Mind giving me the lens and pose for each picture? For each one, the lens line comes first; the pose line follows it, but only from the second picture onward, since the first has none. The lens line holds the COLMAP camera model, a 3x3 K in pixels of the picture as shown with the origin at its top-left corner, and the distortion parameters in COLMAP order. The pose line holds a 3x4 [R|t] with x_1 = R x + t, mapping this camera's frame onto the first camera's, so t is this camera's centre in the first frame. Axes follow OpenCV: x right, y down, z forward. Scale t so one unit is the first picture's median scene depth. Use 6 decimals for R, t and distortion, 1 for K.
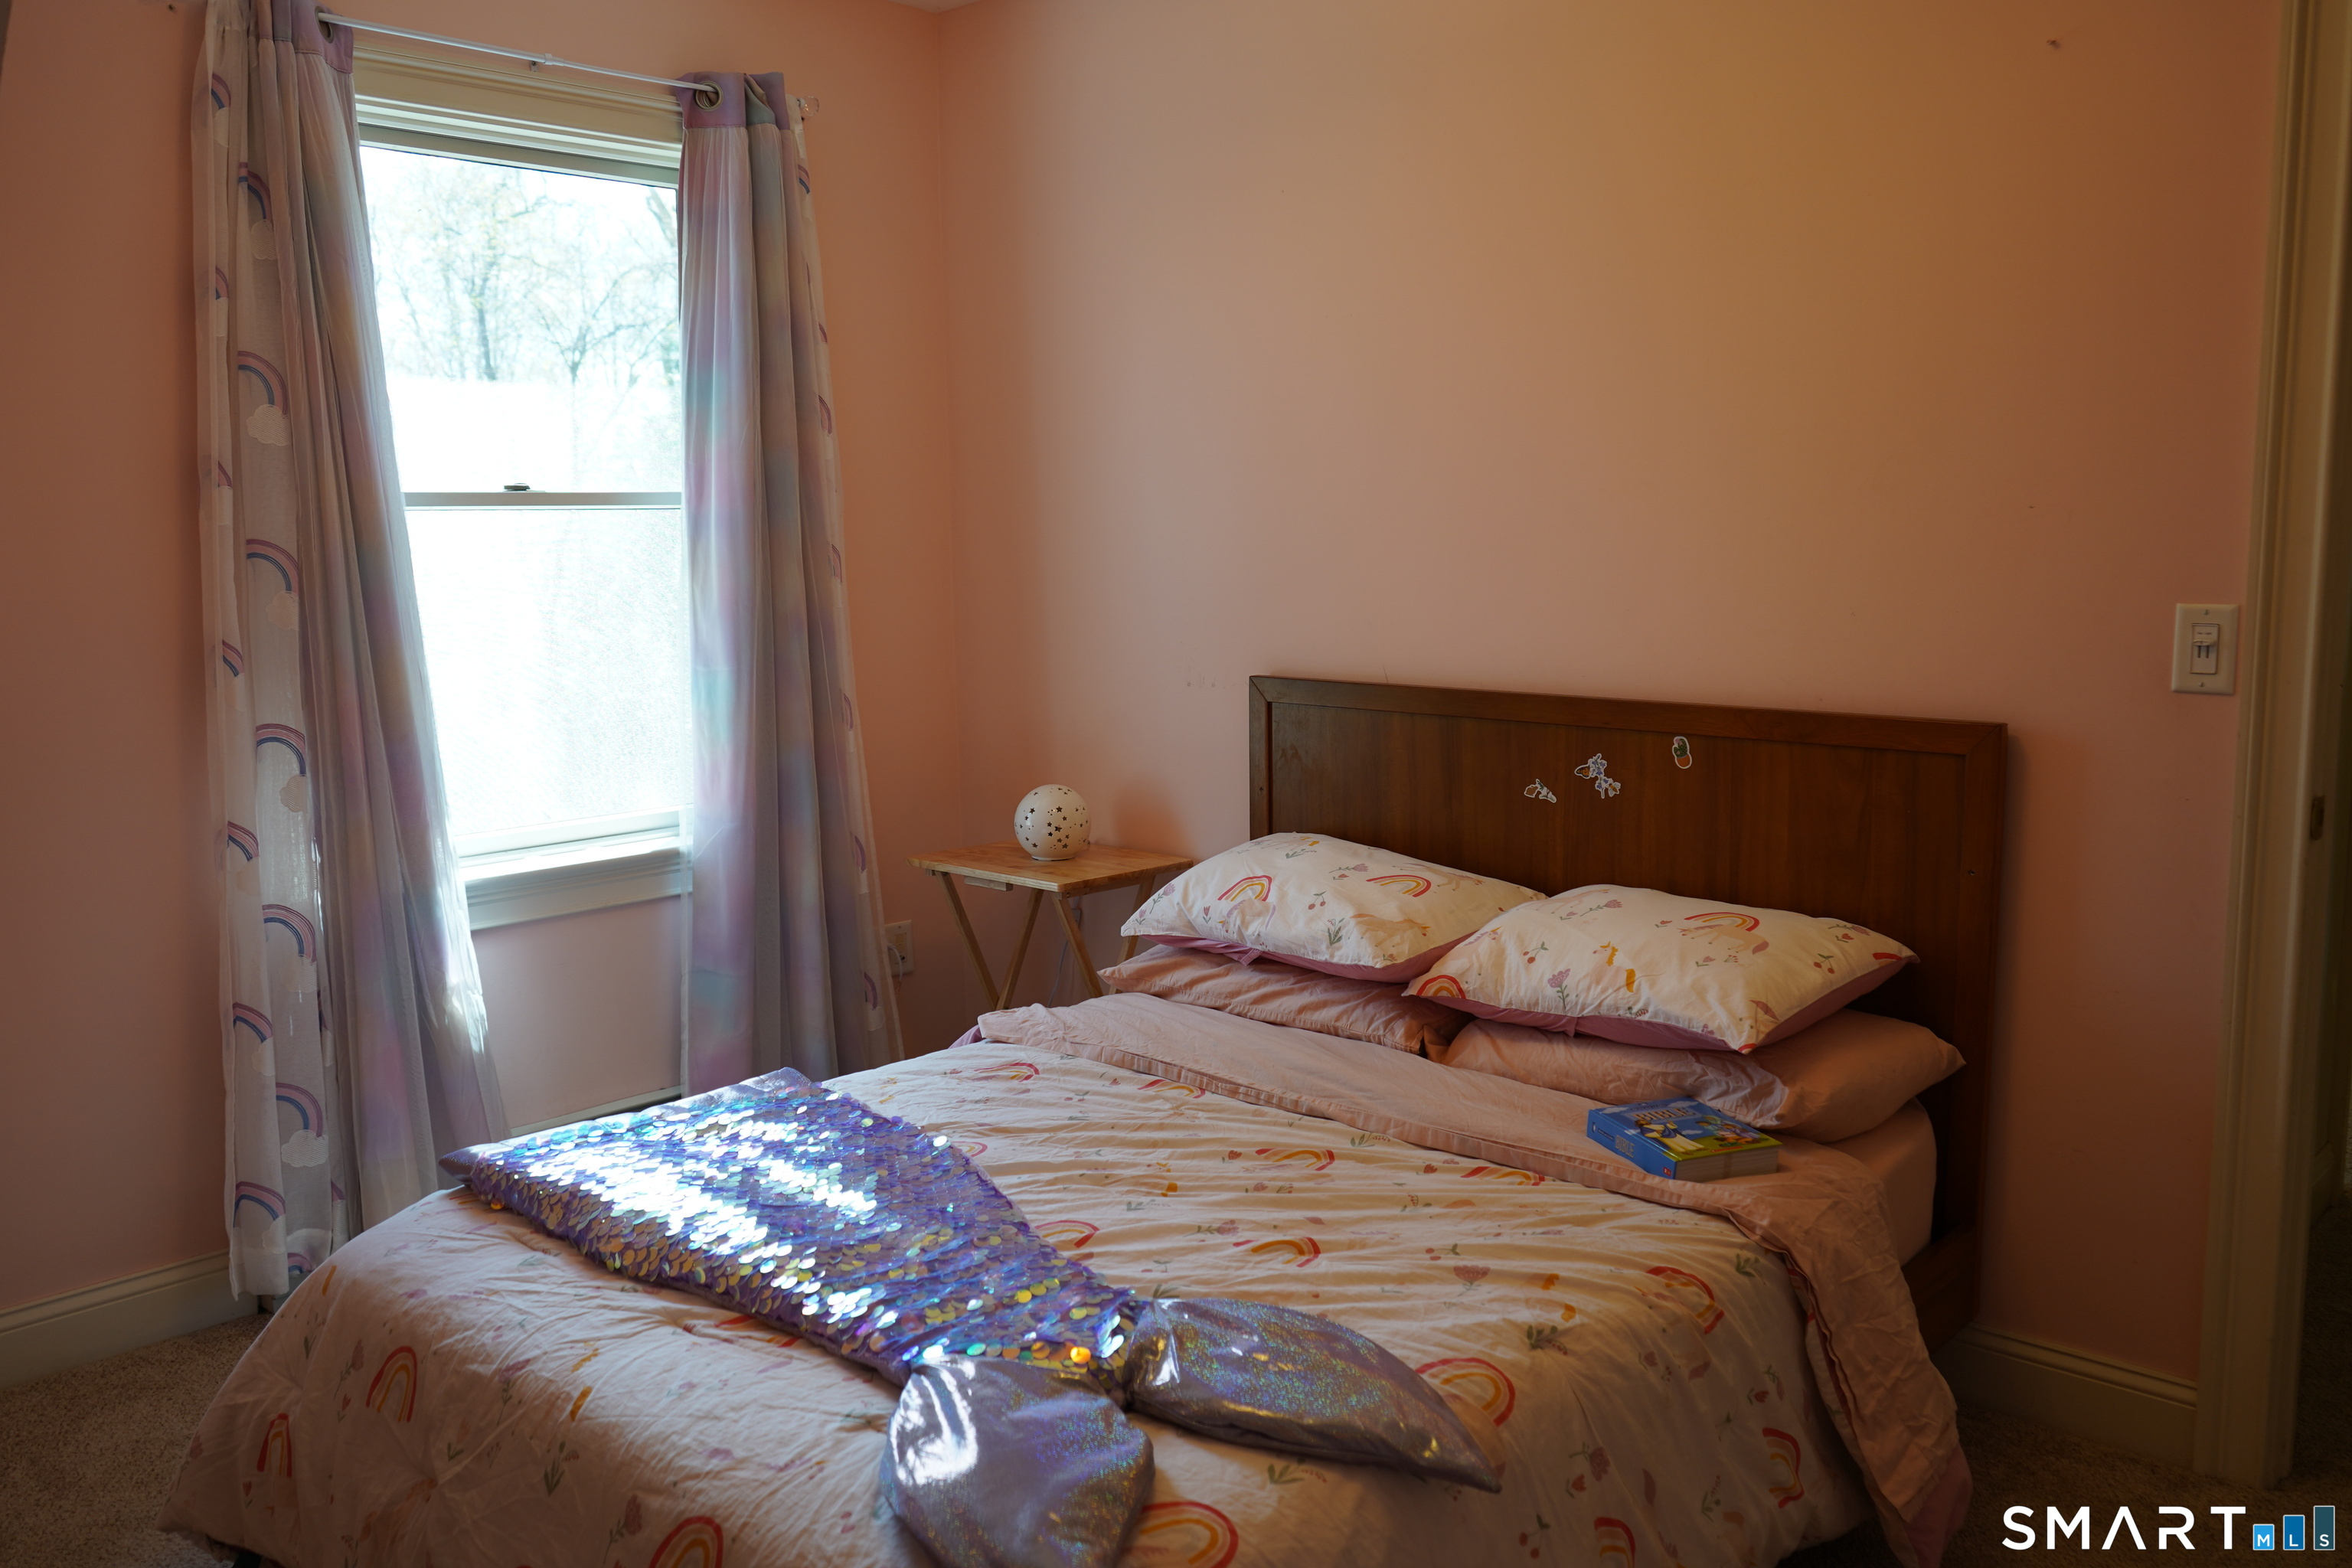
lens RADIAL K [[1871.7, 0, 1177.0], [0, 1871.7, 767.4], [0, 0, 1]] dist [-0.011204, -0.004139]
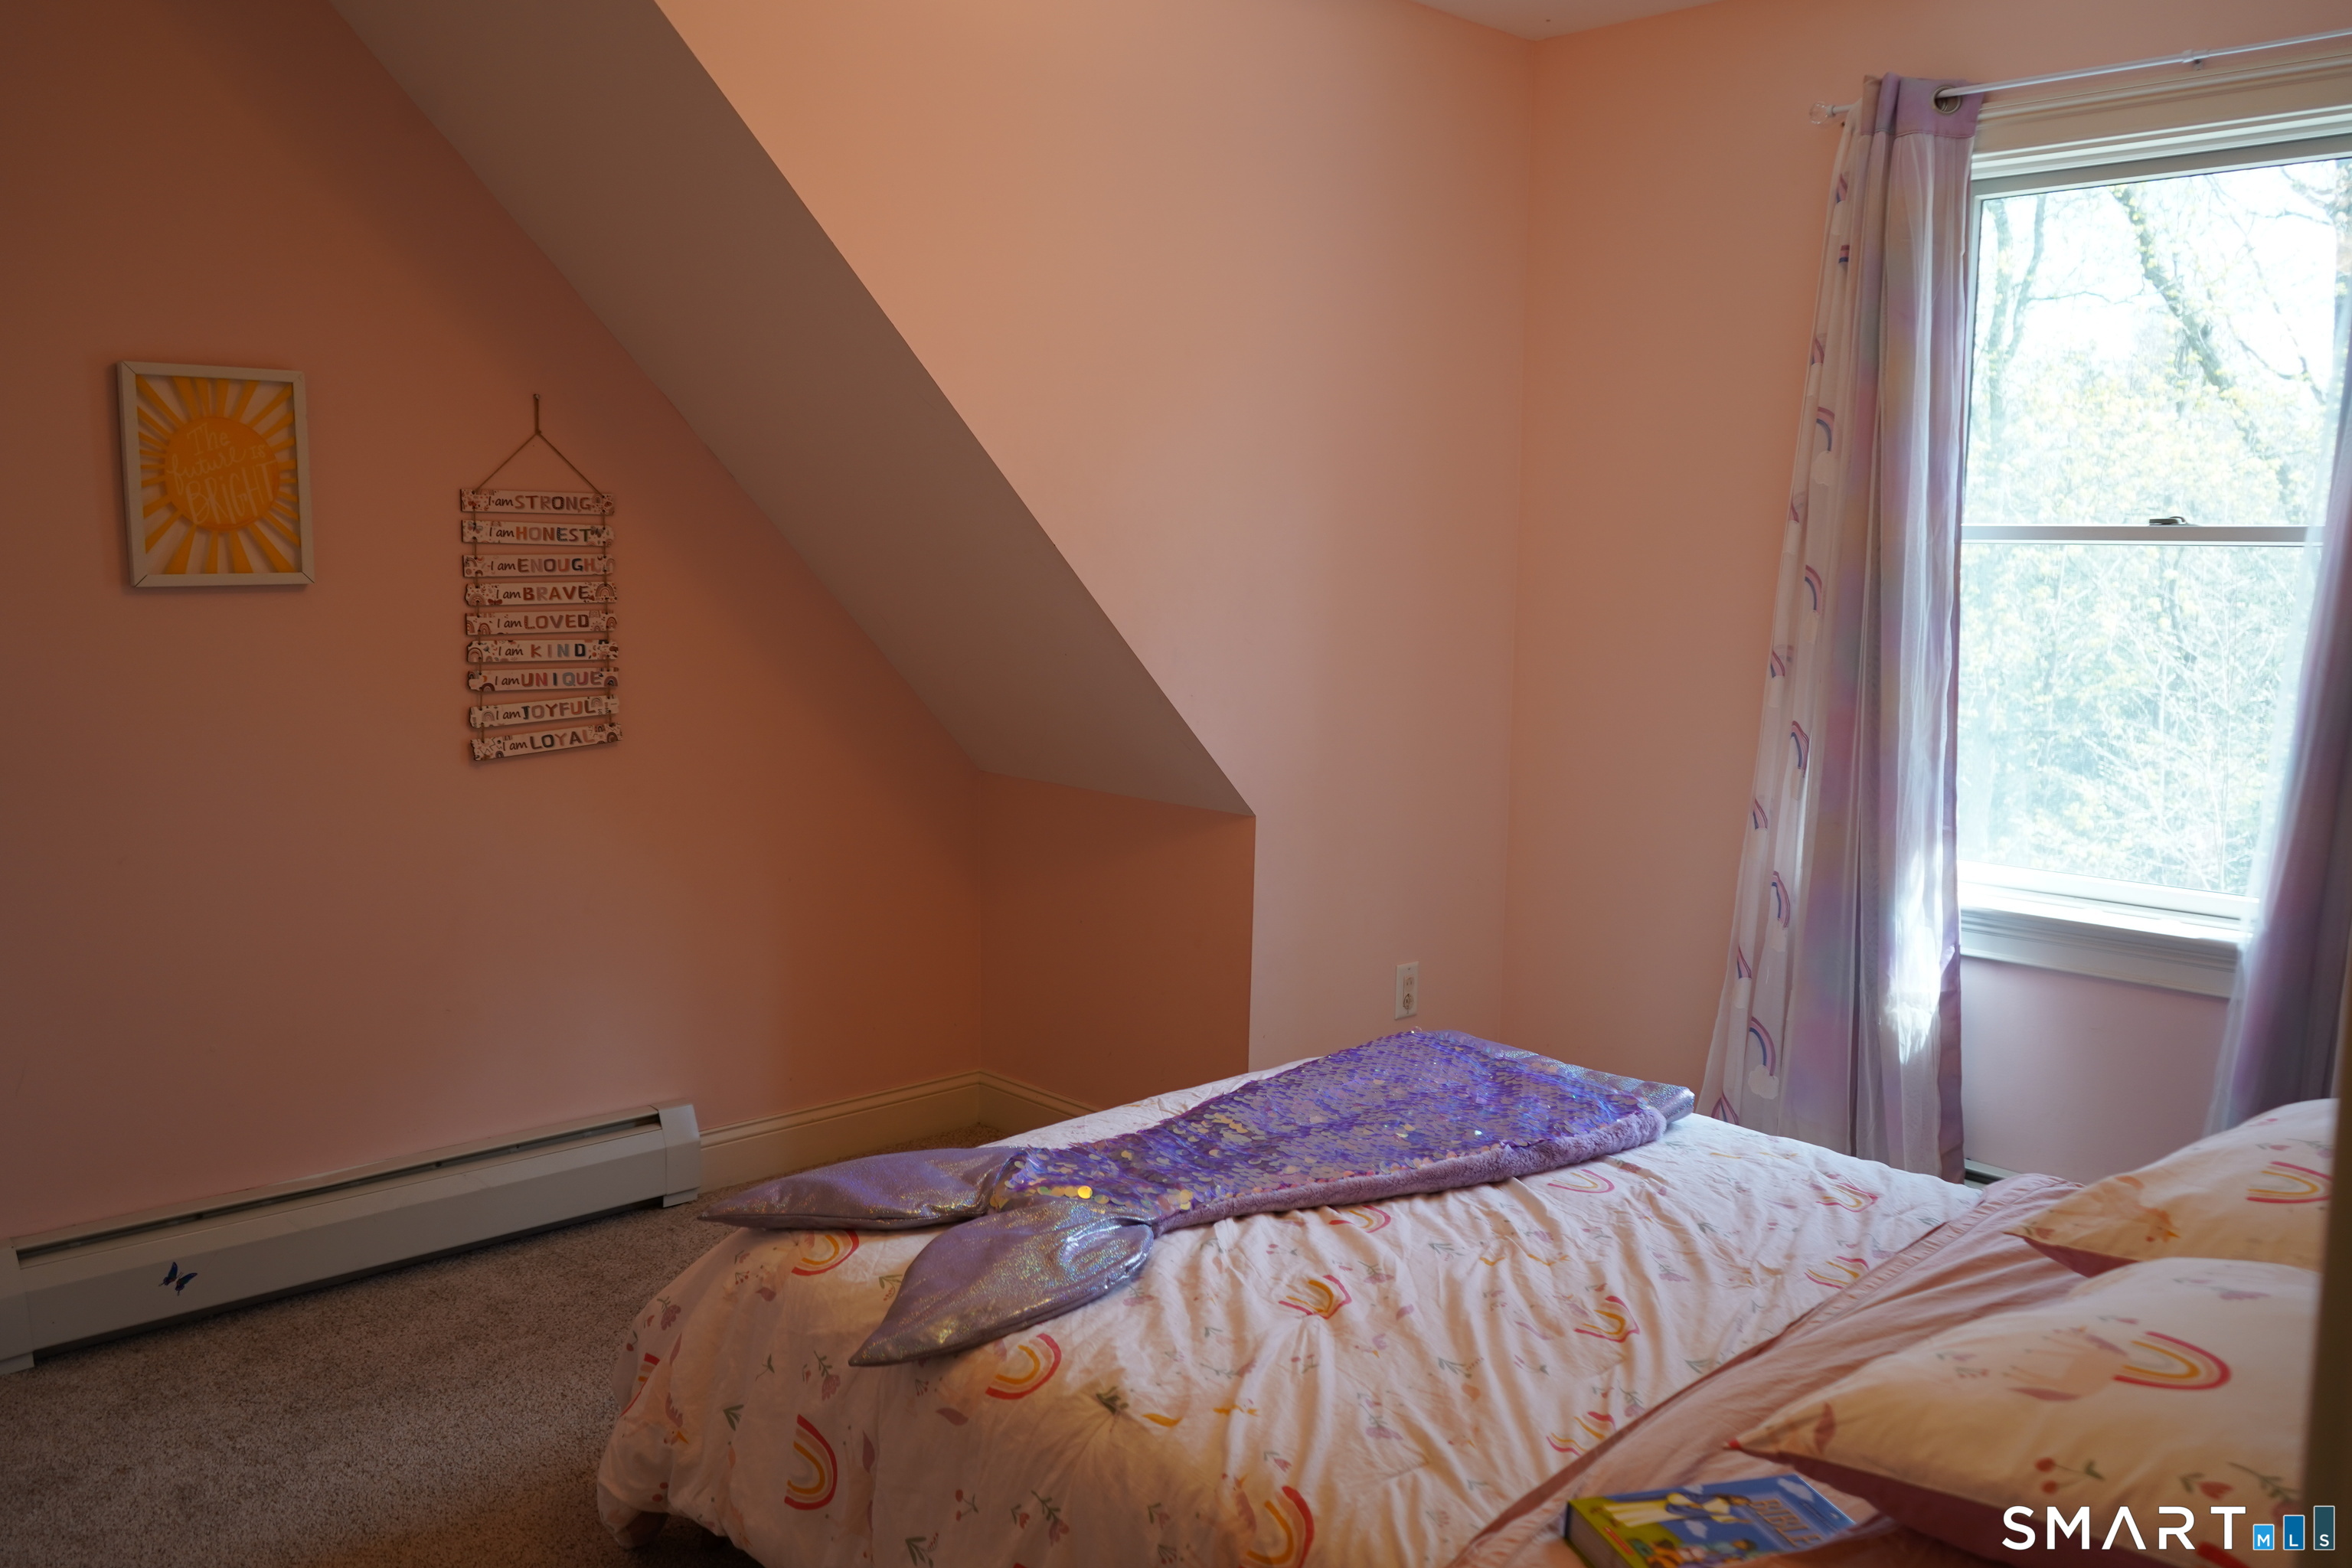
lens RADIAL K [[1871.7, 0, 1178.5], [0, 1871.7, 789.1], [0, 0, 1]] dist [-0.011204, -0.004139]
pose [[-0.044402, 0.139250, -0.989261, 0.716991], [-0.143164, 0.979130, 0.144250, -0.097349], [0.988702, 0.148032, -0.023540, 0.653993]]
